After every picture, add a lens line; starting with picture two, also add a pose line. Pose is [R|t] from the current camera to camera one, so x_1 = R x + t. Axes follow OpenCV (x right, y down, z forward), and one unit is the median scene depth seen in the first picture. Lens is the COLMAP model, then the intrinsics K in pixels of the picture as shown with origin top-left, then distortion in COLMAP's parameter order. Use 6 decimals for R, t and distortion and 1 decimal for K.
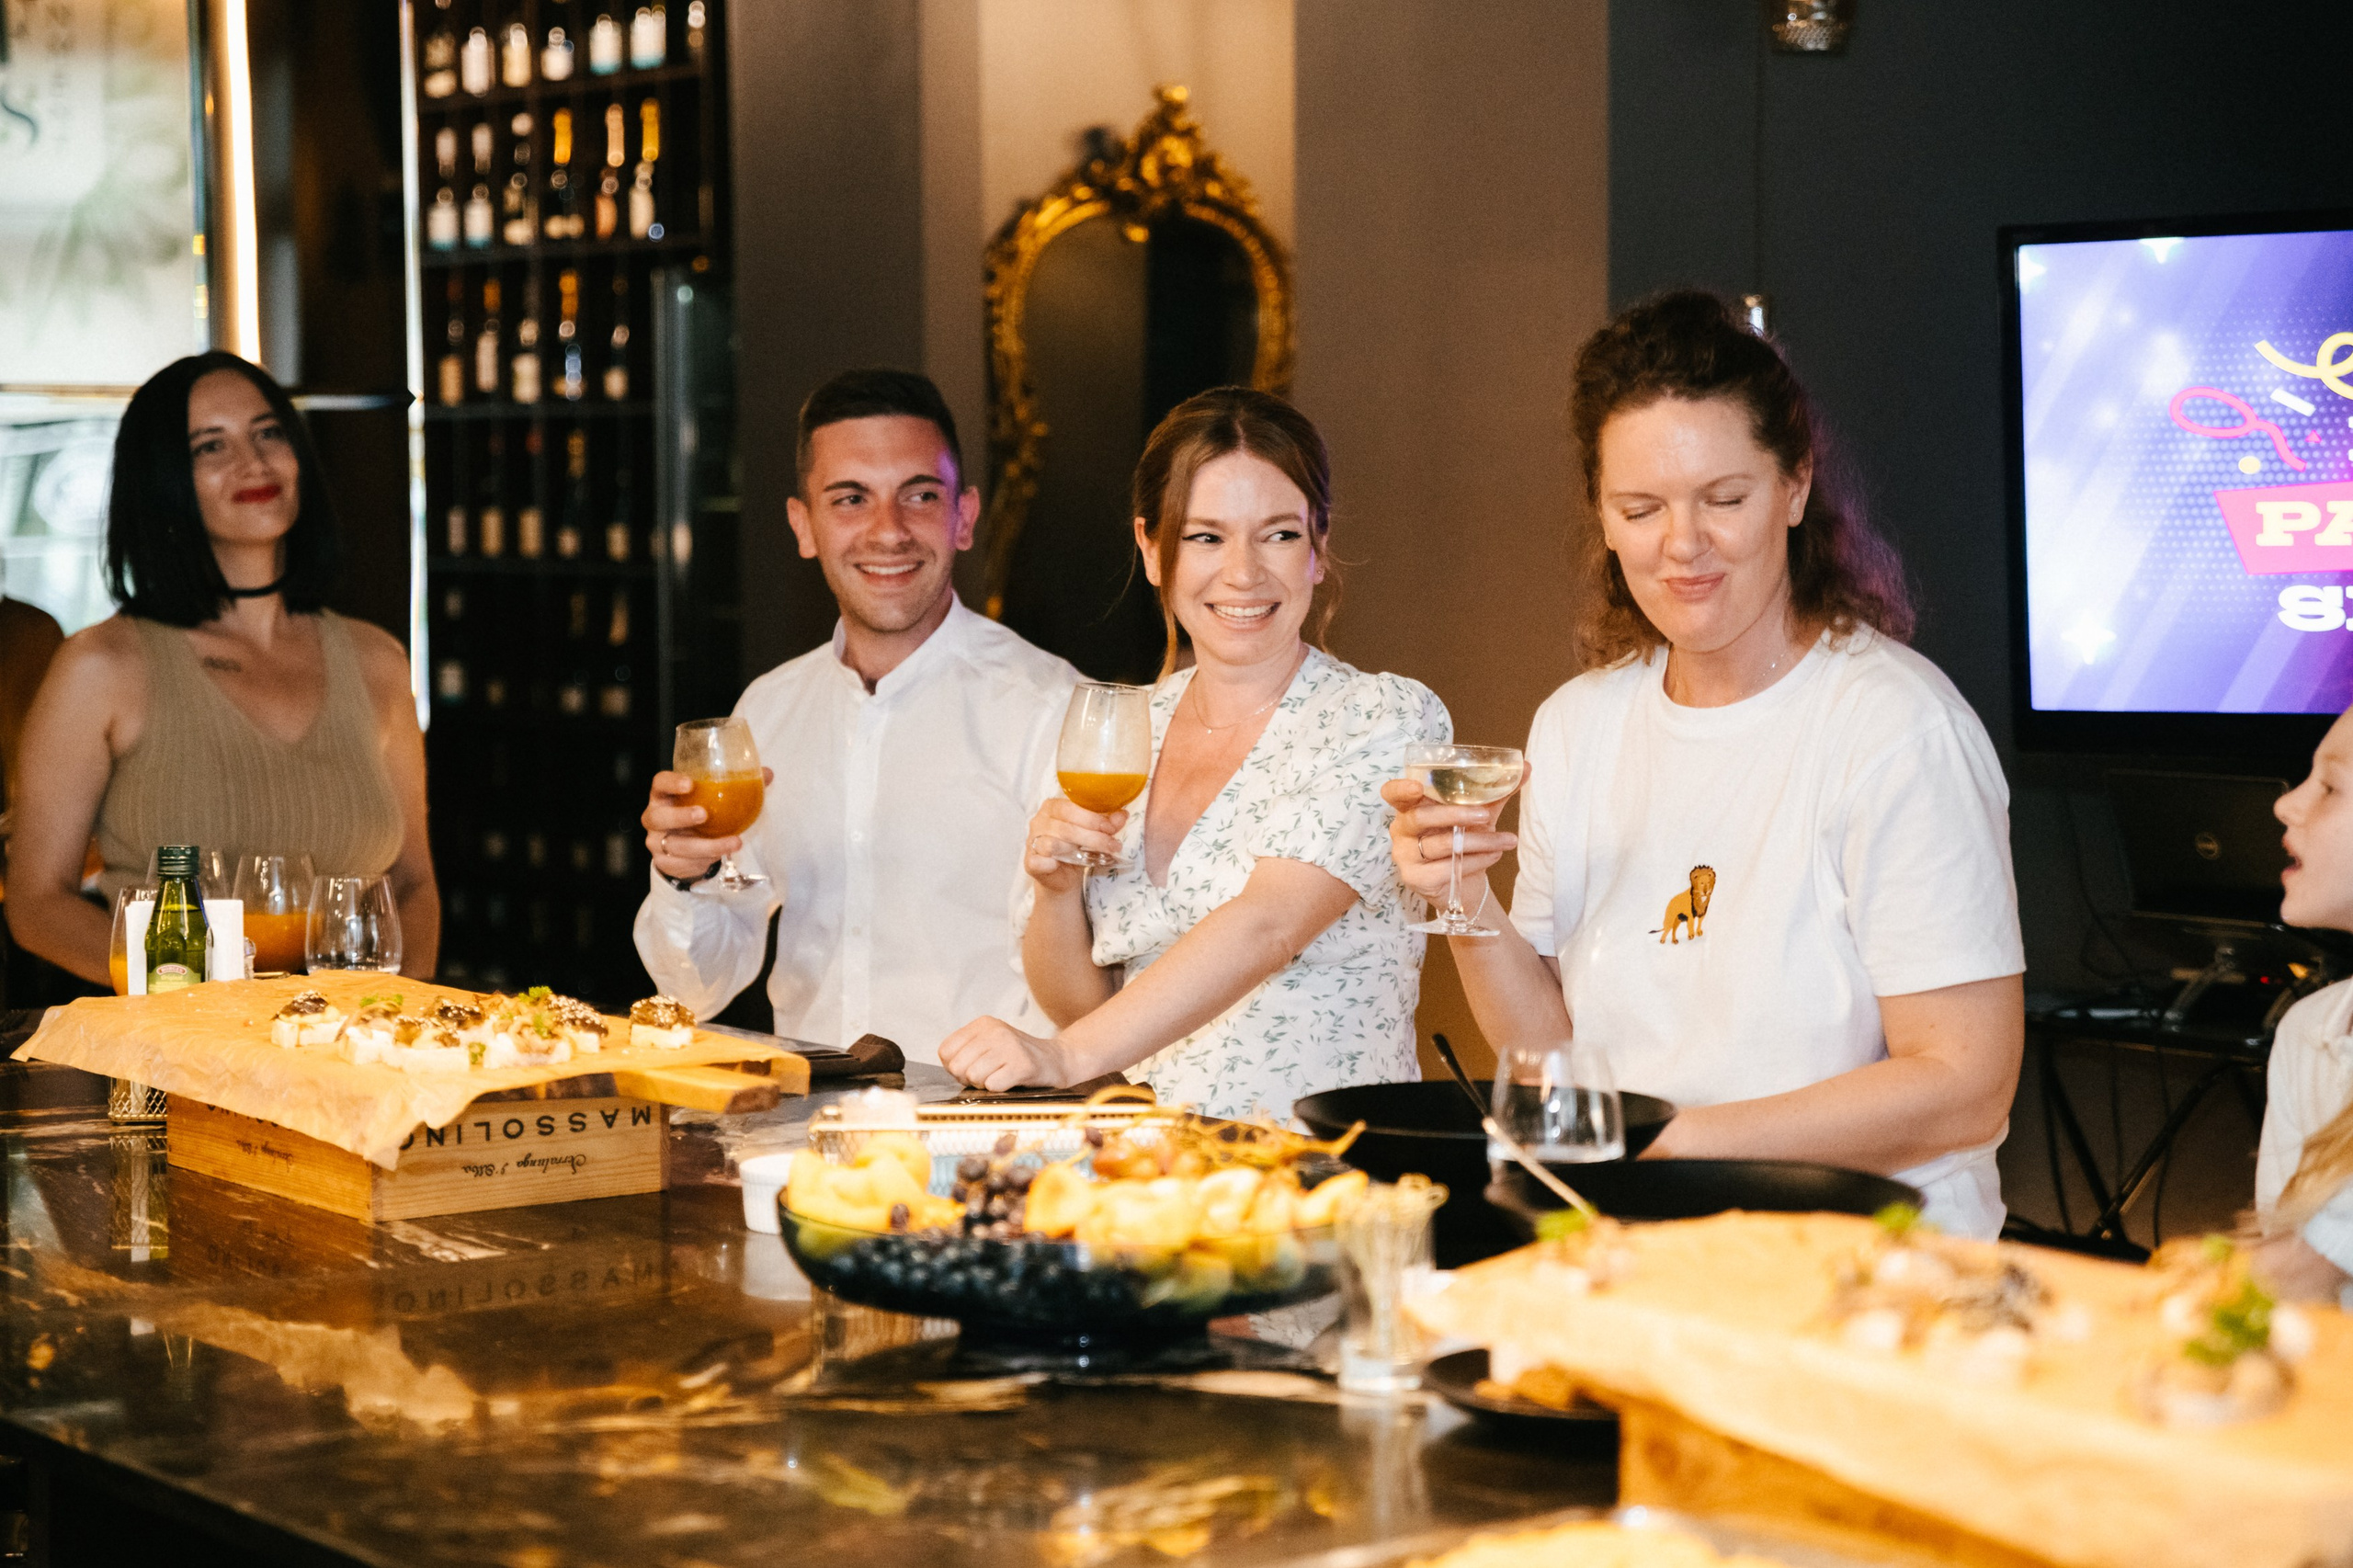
lens RADIAL K [[4767.0, 0, 1203.2], [0, 4767.0, 875.6], [0, 0, 1]] dist [0.194543, 0.000000]
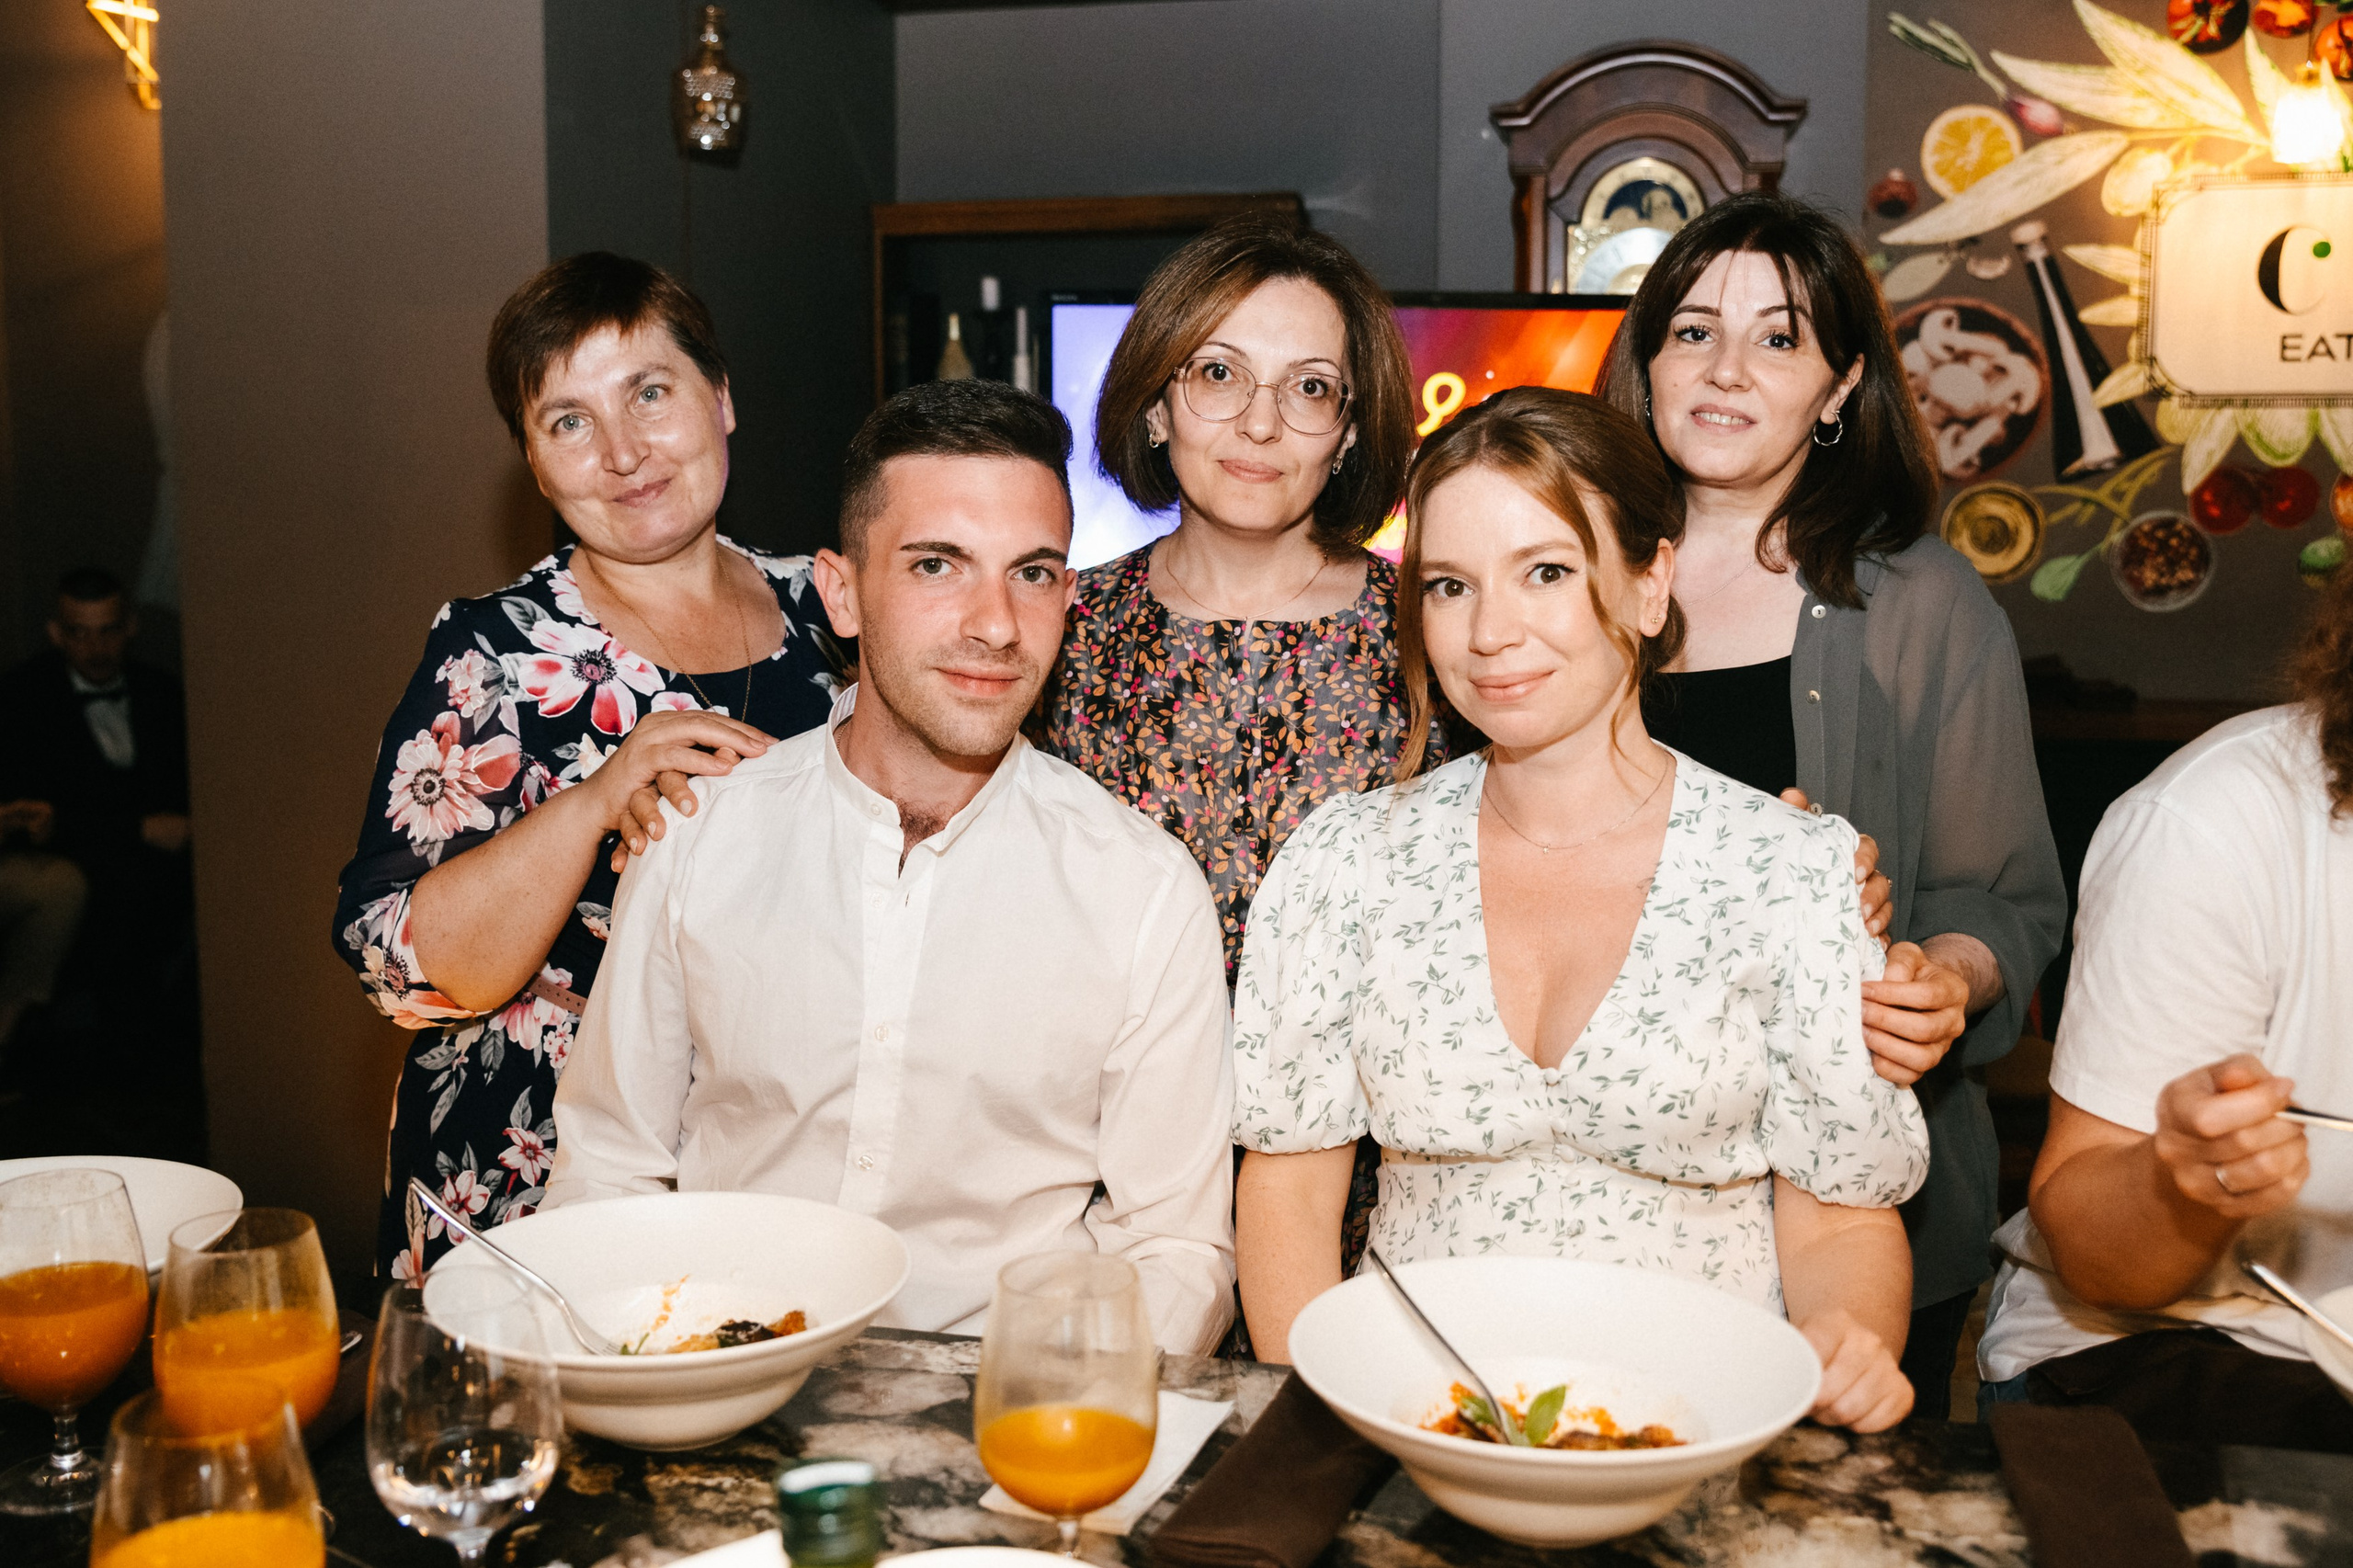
lens RADIAL K [[2271.0, 0, 1234.4], [0, 2271.0, 692.8], [0, 0, 1]] dist [0.034759, 0.000000]
pose [[0.722938, -0.057733, 0.688497, -0.323864], [0.049516, 0.998270, 0.031715, -0.081007], [-0.689137, 0.011163, 0.724545, 0.878350]]
